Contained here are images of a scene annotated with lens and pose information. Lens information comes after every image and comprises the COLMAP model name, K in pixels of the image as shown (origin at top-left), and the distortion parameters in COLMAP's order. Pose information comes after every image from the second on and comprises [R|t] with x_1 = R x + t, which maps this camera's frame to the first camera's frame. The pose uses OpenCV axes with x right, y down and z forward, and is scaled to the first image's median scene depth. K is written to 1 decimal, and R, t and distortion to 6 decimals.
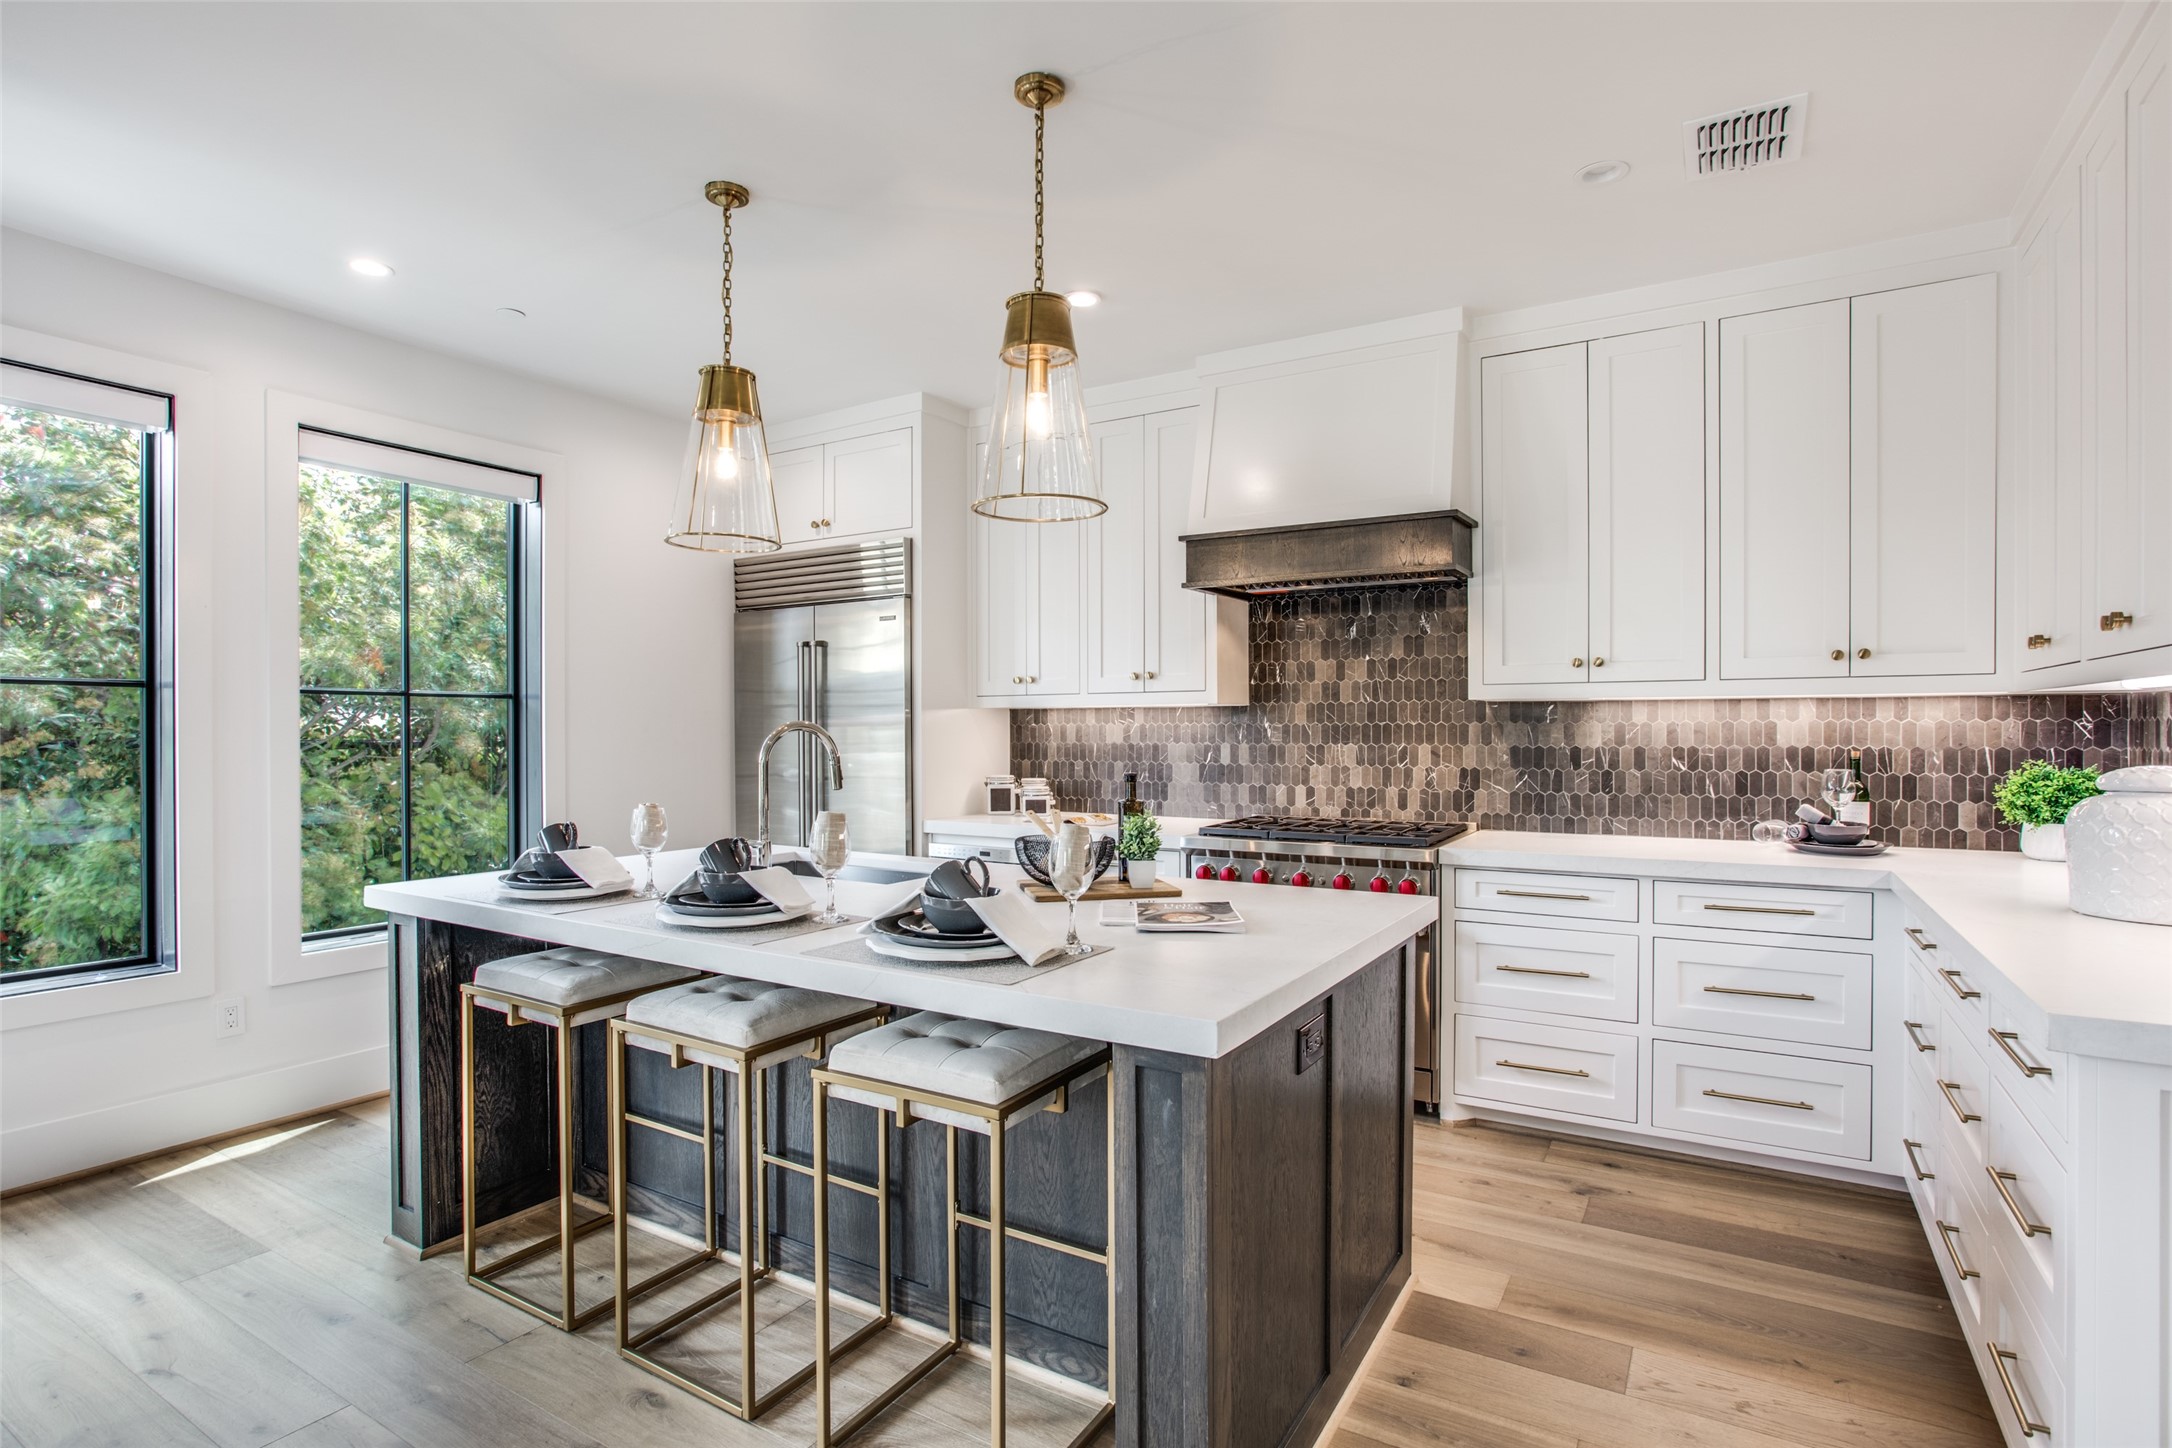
lens RADIAL K [[1058.2, 0, 1084.6], [0, 1058.2, 735.5], [0, 0, 1]] dist [-0.044155, 0.017761]
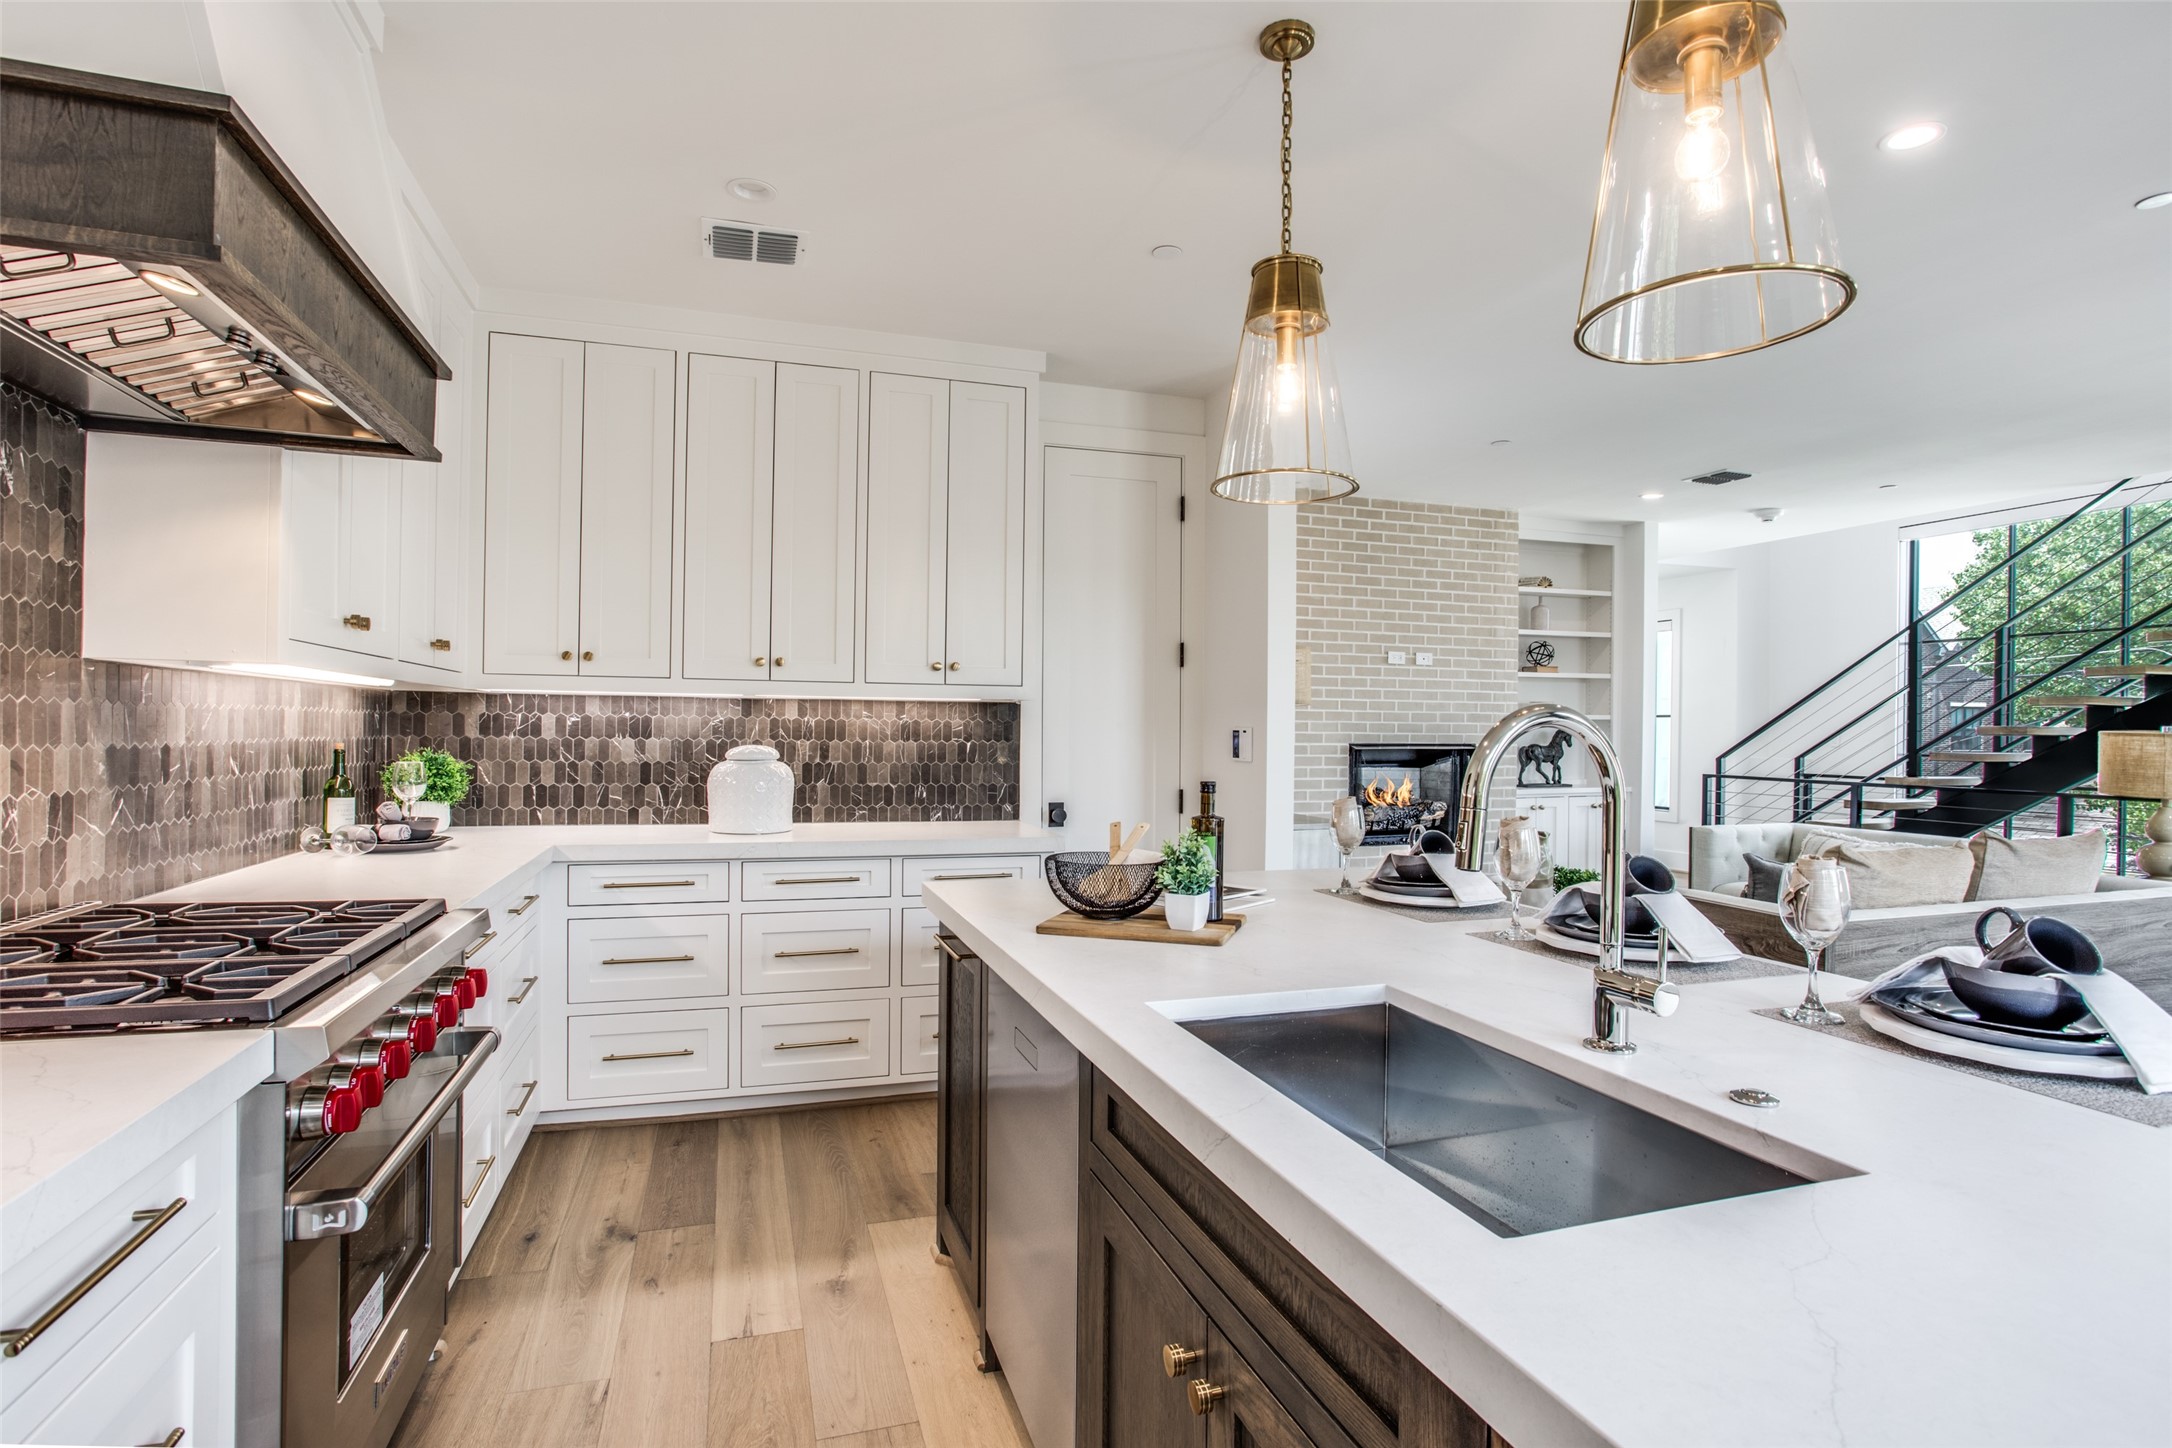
lens RADIAL K [[1101.3, 0, 1097.8], [0, 1101.3, 732.6], [0, 0, 1]] dist [-0.048952, 0.024289]
pose [[-0.768003, -0.007886, 0.640398, -0.313392], [-0.005823, 0.999969, 0.005330, -0.002634], [-0.640420, 0.000365, -0.768025, 1.068721]]
